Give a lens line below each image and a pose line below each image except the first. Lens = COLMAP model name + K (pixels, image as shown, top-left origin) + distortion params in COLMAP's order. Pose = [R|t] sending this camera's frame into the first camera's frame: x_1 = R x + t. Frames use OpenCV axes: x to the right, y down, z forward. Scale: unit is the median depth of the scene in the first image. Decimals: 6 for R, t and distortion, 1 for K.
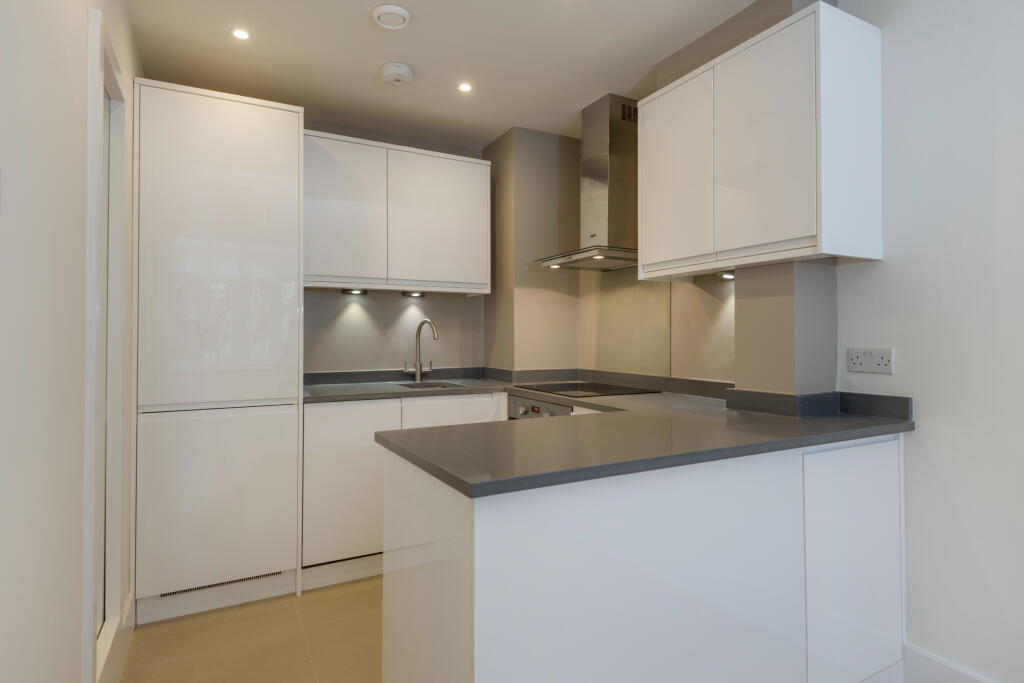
lens RADIAL K [[538.9, 0, 510.7], [0, 538.9, 330.9], [0, 0, 1]] dist [0.022616, -0.012343]
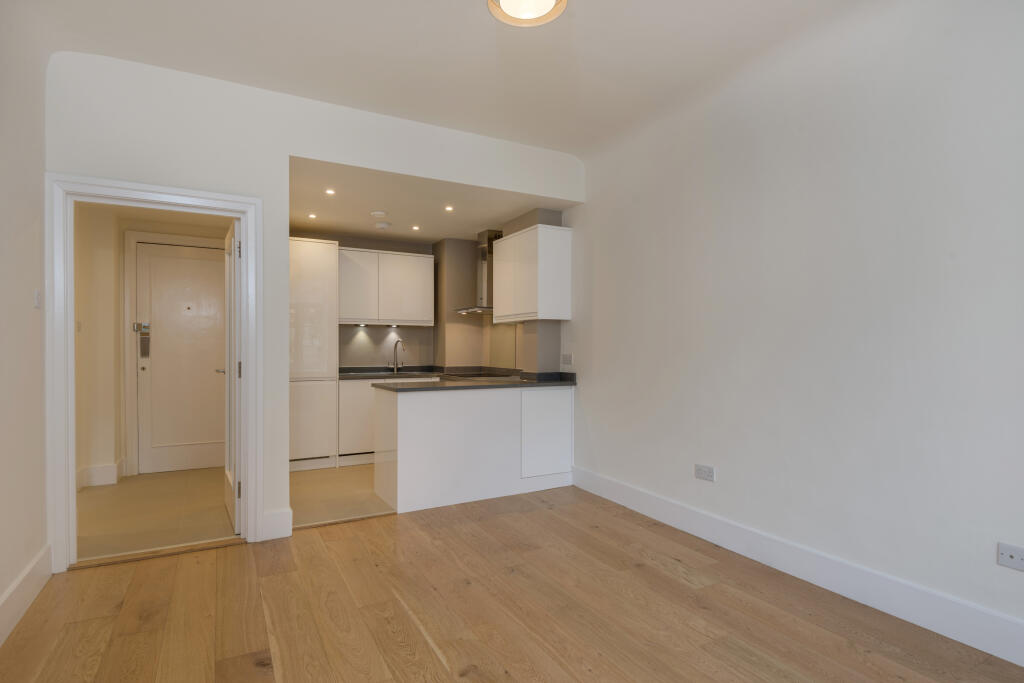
lens RADIAL K [[538.9, 0, 529.6], [0, 538.9, 350.8], [0, 0, 1]] dist [0.022616, -0.012343]
pose [[0.999552, -0.001400, 0.029906, 0.250500], [0.000748, 0.999762, 0.021808, -0.024583], [-0.029929, -0.021775, 0.999315, -0.934625]]
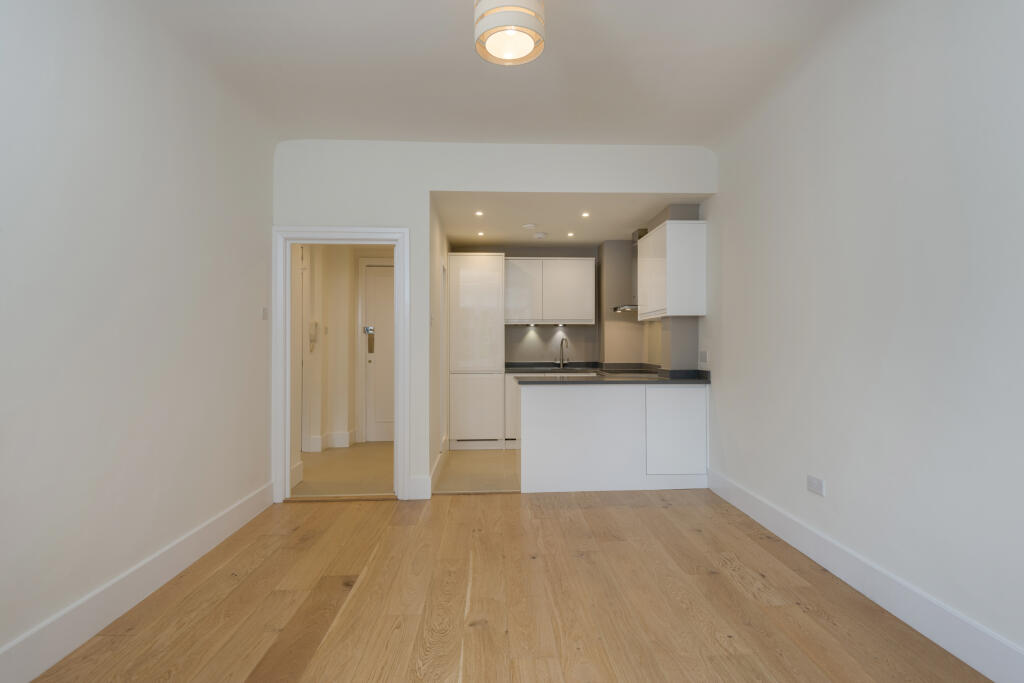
lens RADIAL K [[538.9, 0, 533.7], [0, 538.9, 334.9], [0, 0, 1]] dist [0.022616, -0.012343]
pose [[0.914538, -0.011715, -0.404331, 0.582398], [0.010943, 0.999931, -0.004218, -0.024884], [0.404353, -0.000567, 0.914603, -0.951255]]
